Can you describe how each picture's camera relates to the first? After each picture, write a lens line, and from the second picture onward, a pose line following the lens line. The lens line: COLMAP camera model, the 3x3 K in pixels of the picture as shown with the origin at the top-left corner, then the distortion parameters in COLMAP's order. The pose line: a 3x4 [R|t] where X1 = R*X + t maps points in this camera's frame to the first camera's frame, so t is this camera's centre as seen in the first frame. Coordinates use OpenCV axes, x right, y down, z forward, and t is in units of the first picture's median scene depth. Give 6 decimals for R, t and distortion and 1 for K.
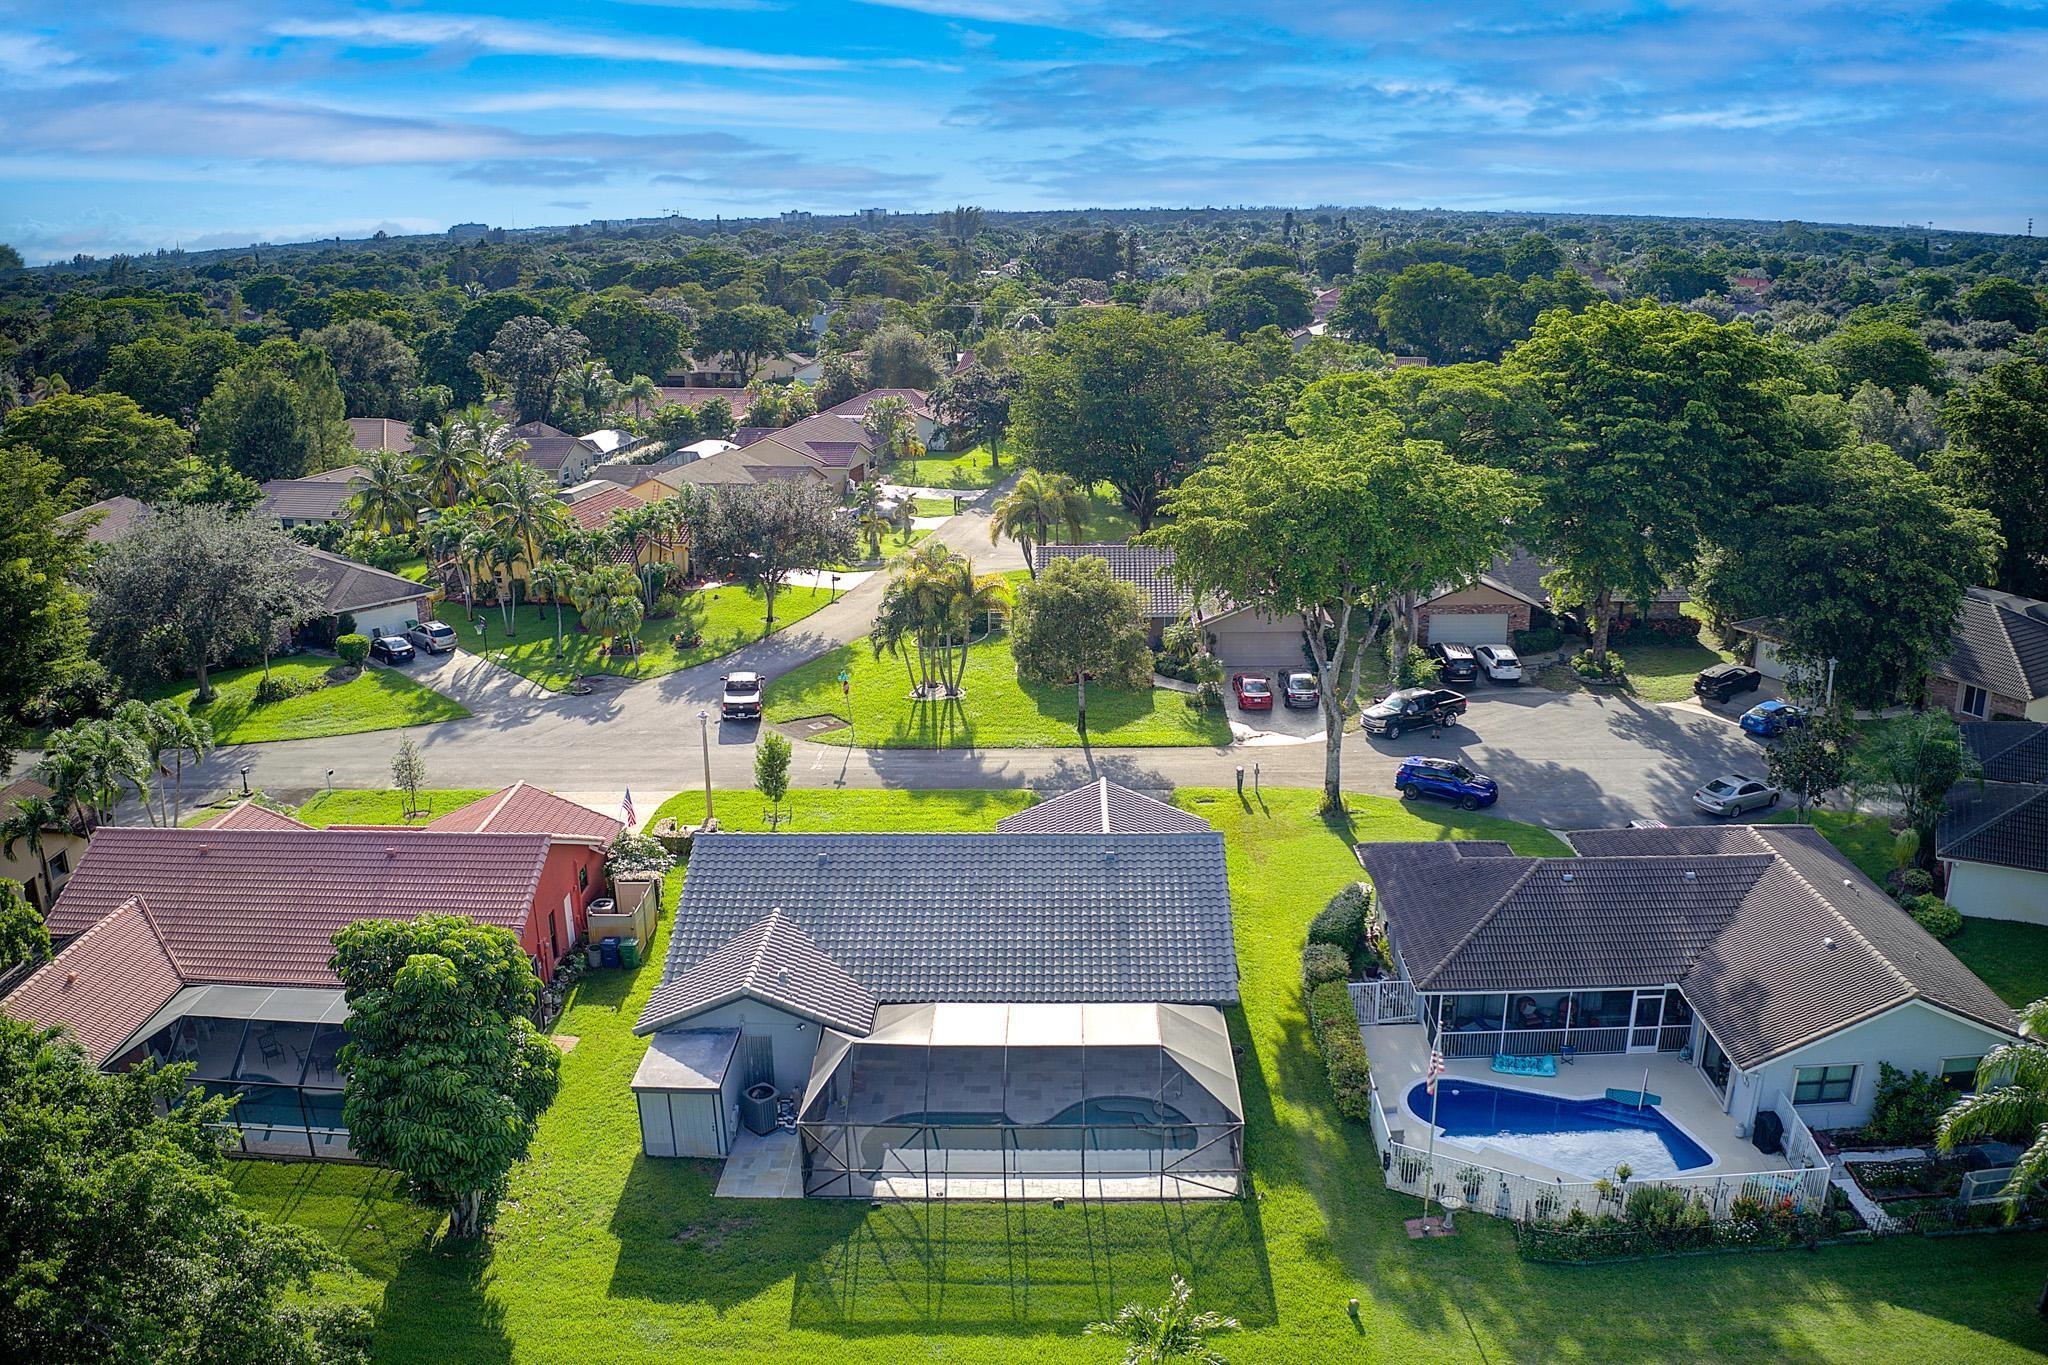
lens RADIAL K [[1656.5, 0, 1051.6], [0, 1656.5, 679.2], [0, 0, 1]] dist [-0.194910, 0.011563]
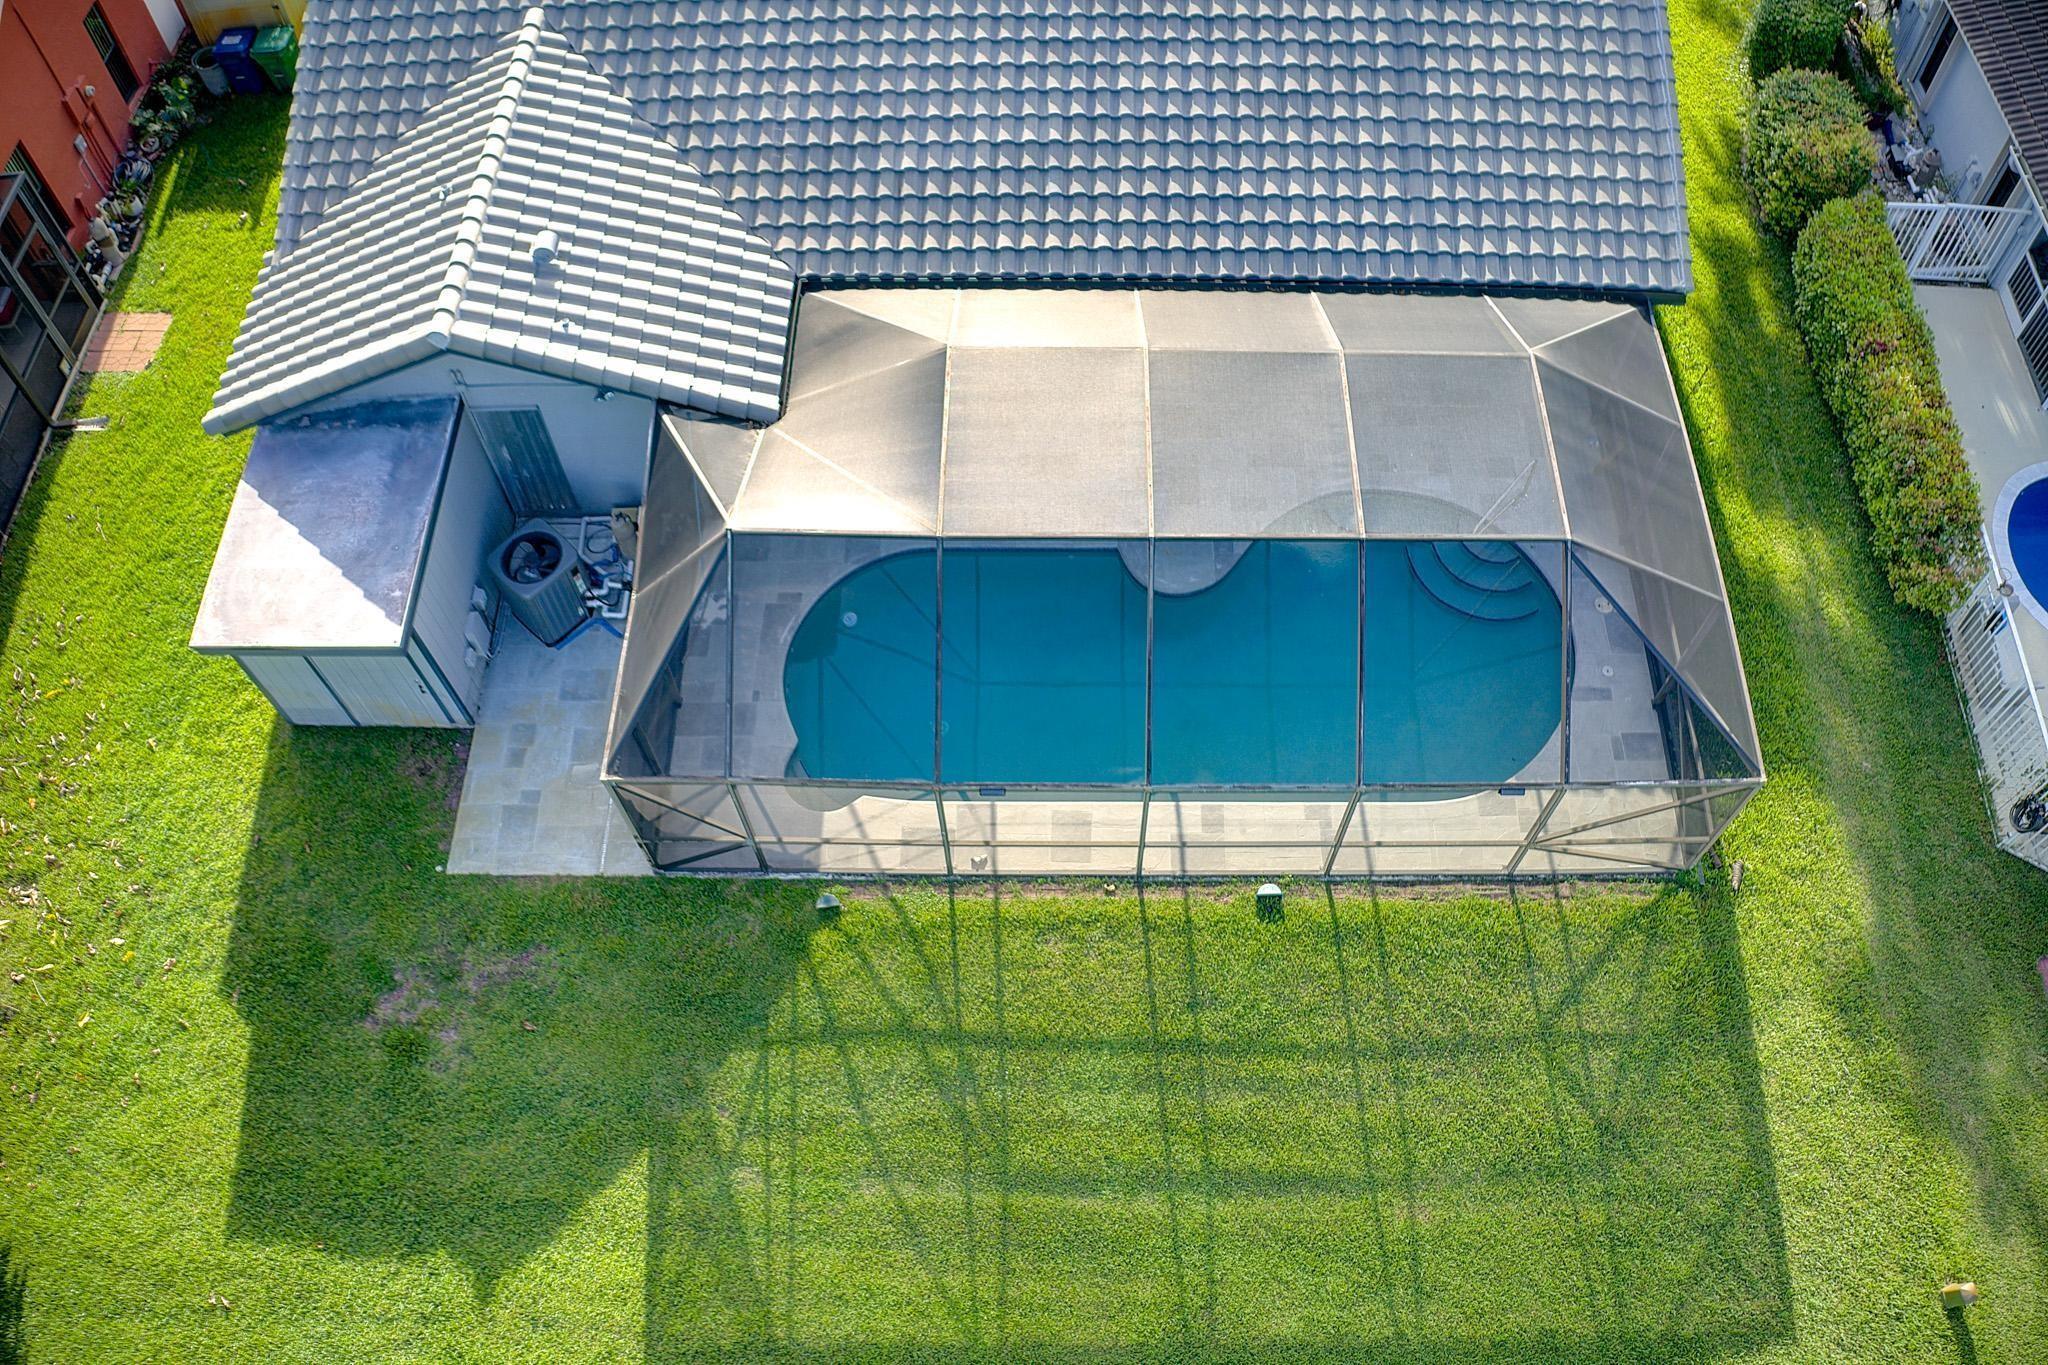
lens RADIAL K [[1656.5, 0, 1051.6], [0, 1656.5, 679.2], [0, 0, 1]] dist [-0.194910, 0.011563]
pose [[0.999988, -0.003364, 0.003586, -0.048202], [-0.000059, 0.721053, 0.692879, -0.007081], [-0.004916, -0.692871, 0.721045, 0.676399]]
